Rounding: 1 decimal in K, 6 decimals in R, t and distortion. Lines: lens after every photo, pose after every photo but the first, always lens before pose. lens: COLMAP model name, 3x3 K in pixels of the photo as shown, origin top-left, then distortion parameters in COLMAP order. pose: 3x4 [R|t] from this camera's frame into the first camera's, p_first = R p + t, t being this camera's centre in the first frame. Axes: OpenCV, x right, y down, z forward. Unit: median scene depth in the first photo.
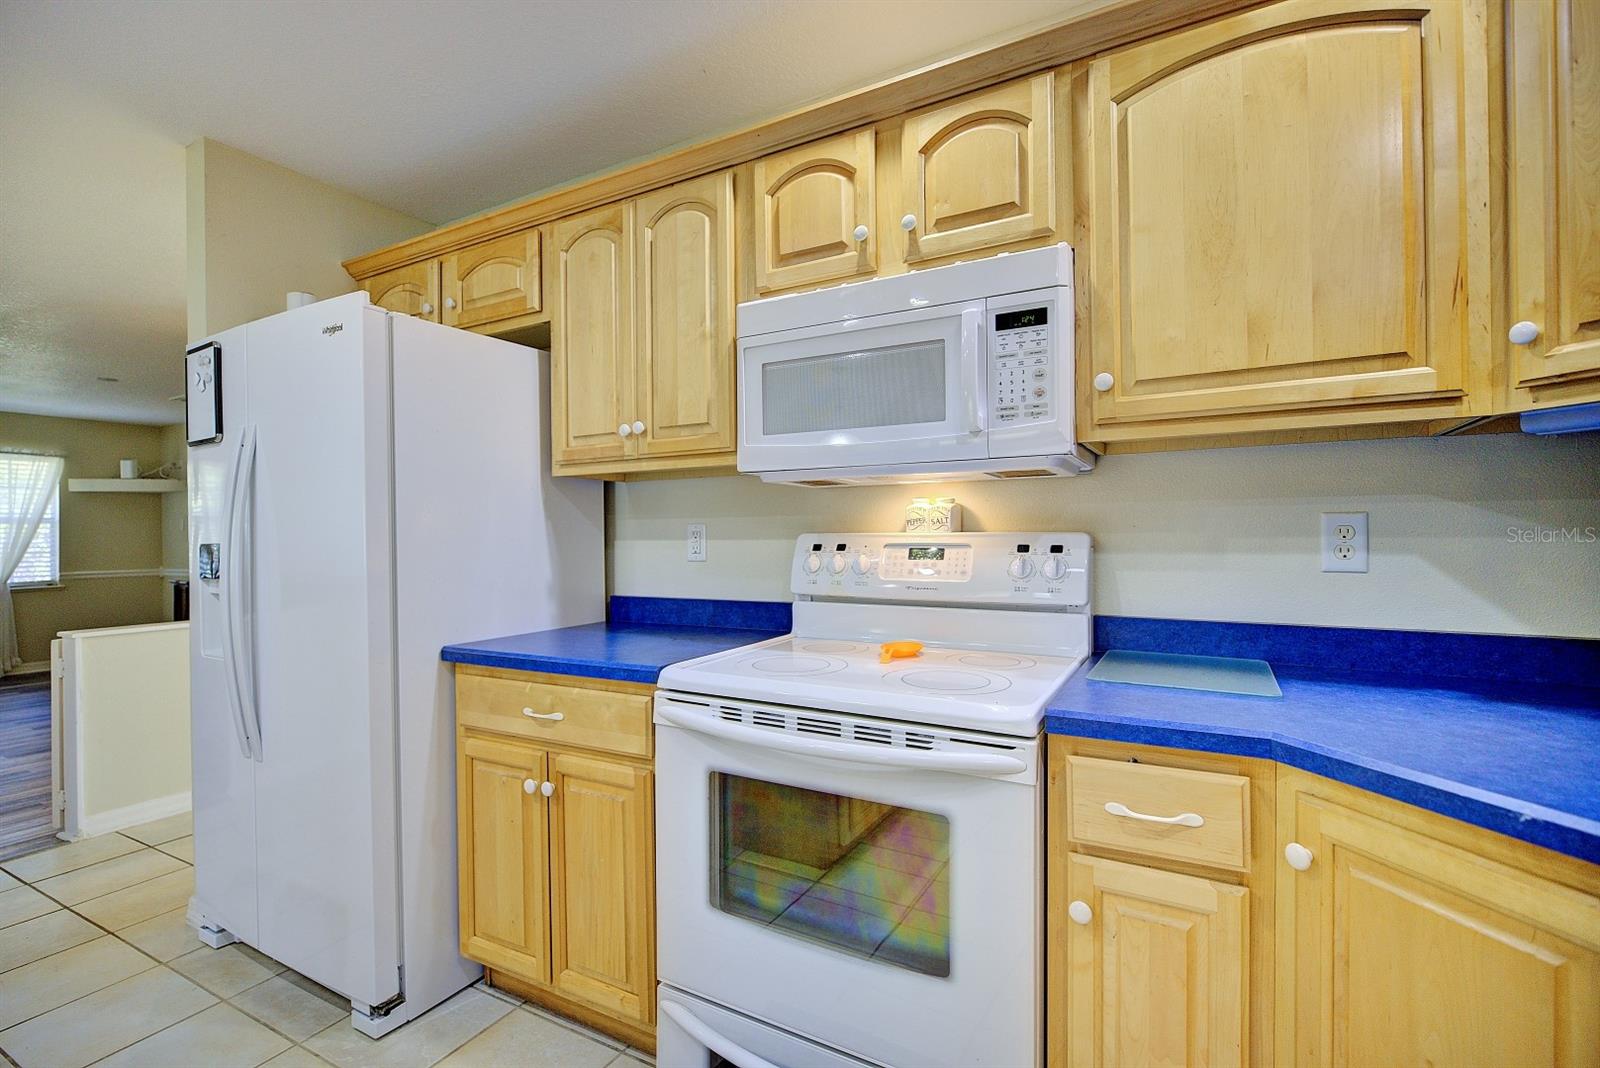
lens RADIAL K [[738.4, 0, 800.0], [0, 738.4, 534.0], [0, 0, 1]] dist [-0.003739, -0.000766]
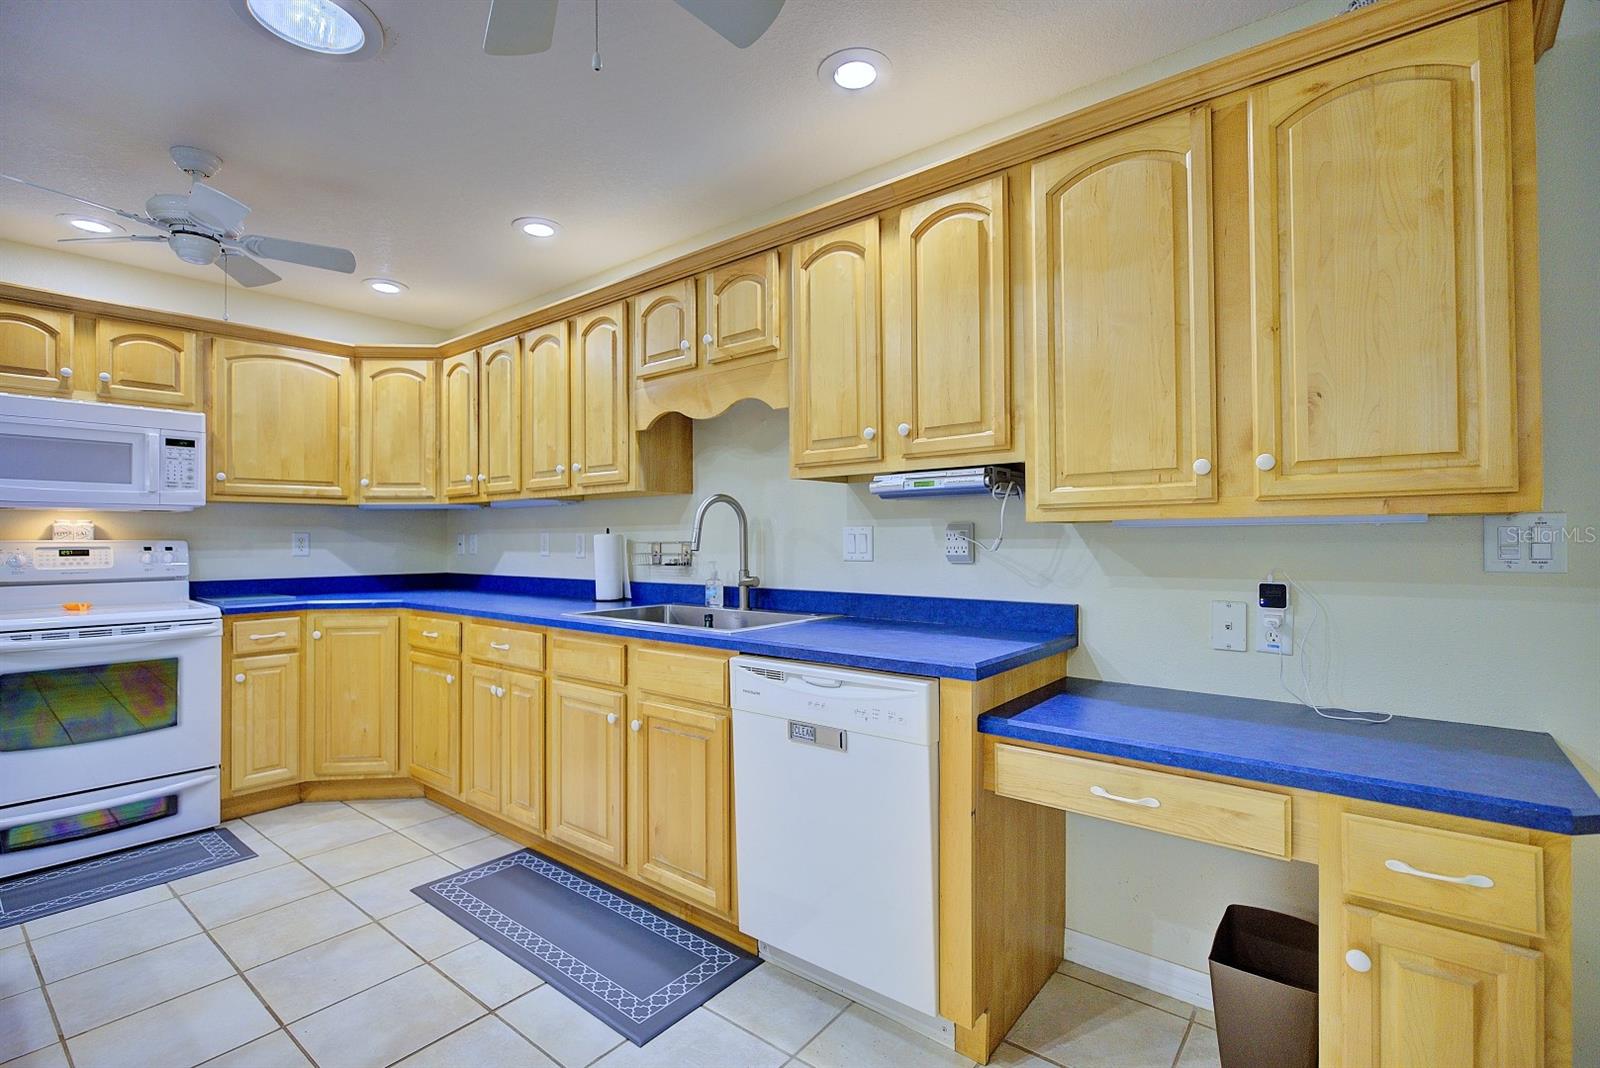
lens RADIAL K [[738.4, 0, 800.0], [0, 738.4, 534.0], [0, 0, 1]] dist [-0.003739, -0.000766]
pose [[0.172991, 0.013832, 0.984826, -1.459110], [0.003038, 0.999889, -0.014578, 0.016493], [-0.984919, 0.005514, 0.172930, -1.135116]]
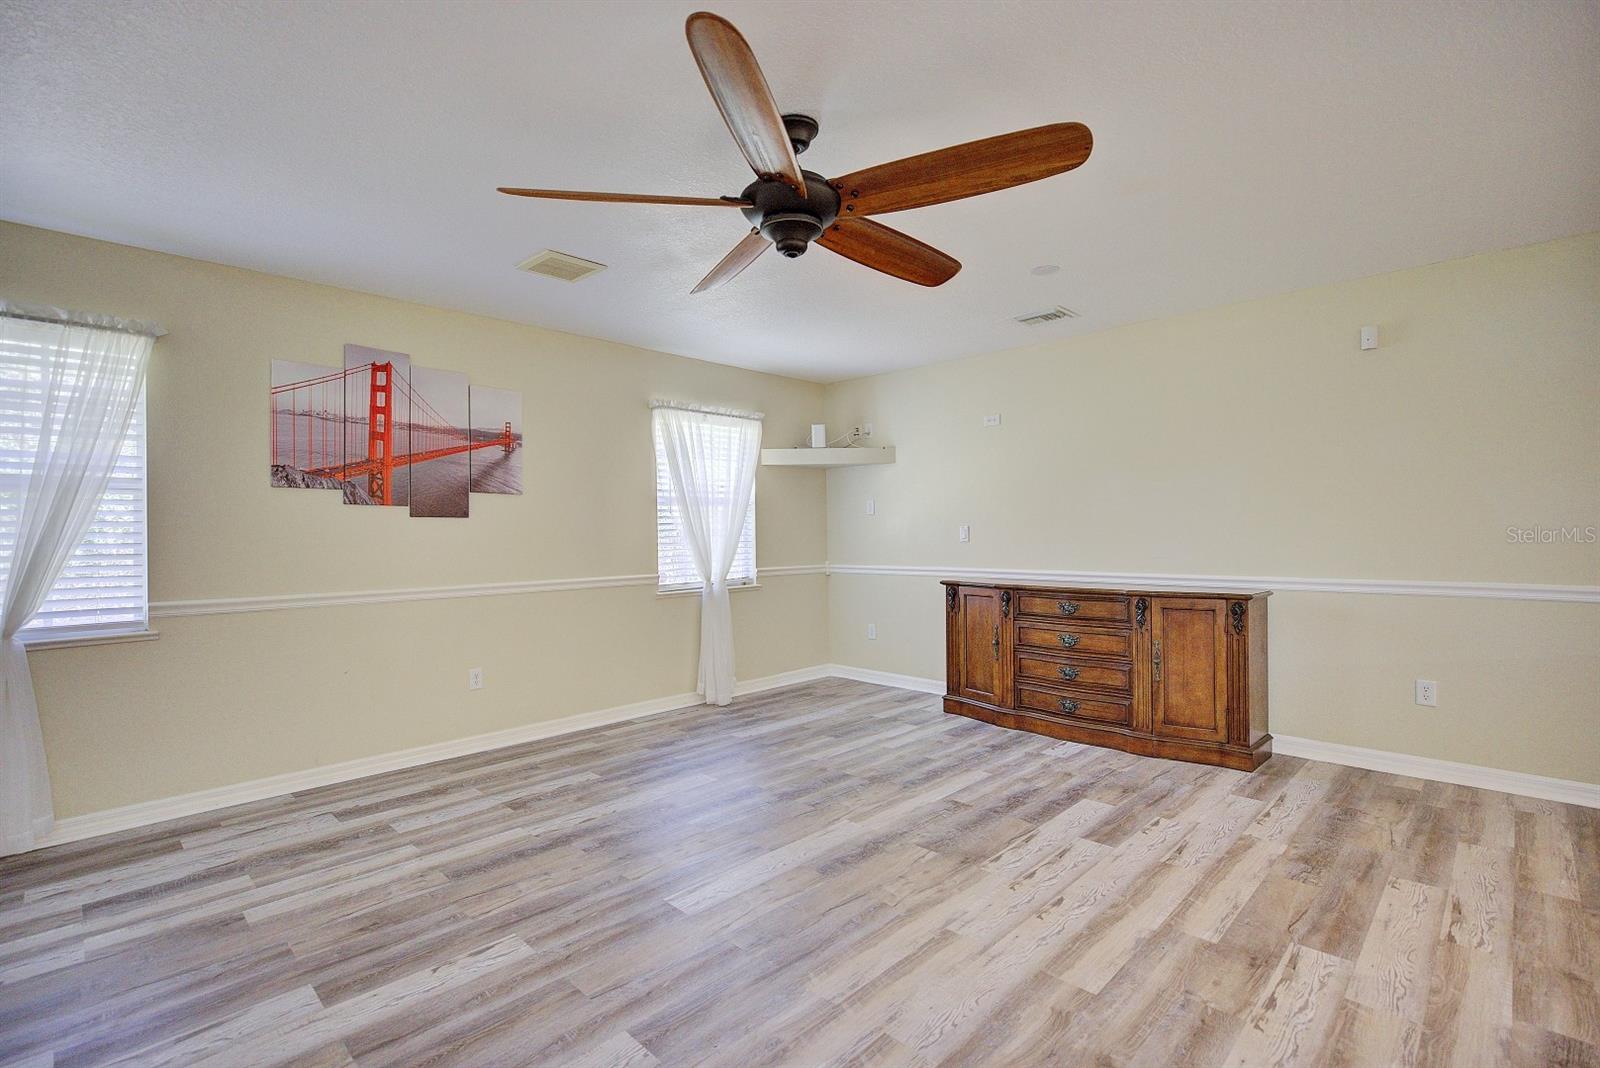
lens RADIAL K [[738.4, 0, 800.0], [0, 738.4, 534.0], [0, 0, 1]] dist [-0.003739, -0.000766]
pose [[0.964001, 0.001853, -0.265894, -3.567519], [-0.000002, 0.999976, 0.006961, 0.050915], [0.265900, -0.006710, 0.963977, 1.175026]]
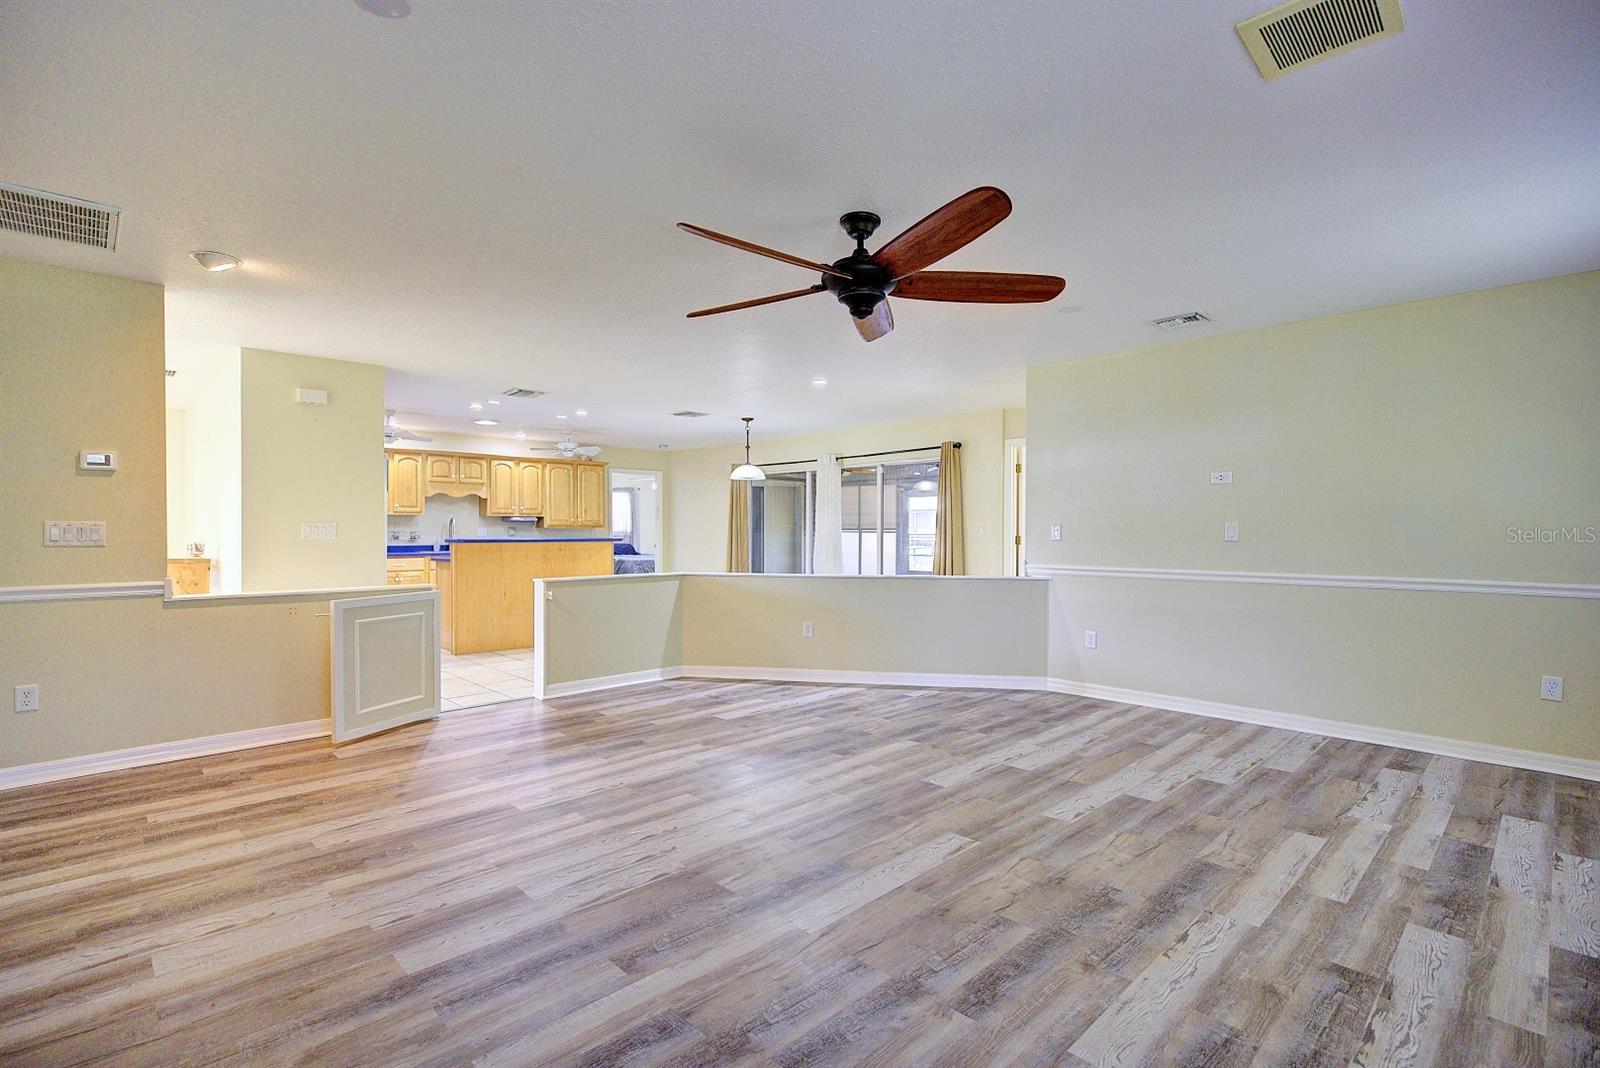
lens RADIAL K [[738.4, 0, 800.0], [0, 738.4, 534.0], [0, 0, 1]] dist [-0.003739, -0.000766]
pose [[-0.956669, 0.010101, 0.291003, -4.368793], [0.010043, 0.999948, -0.001692, 0.074038], [-0.291005, 0.001303, -0.956721, 4.457314]]
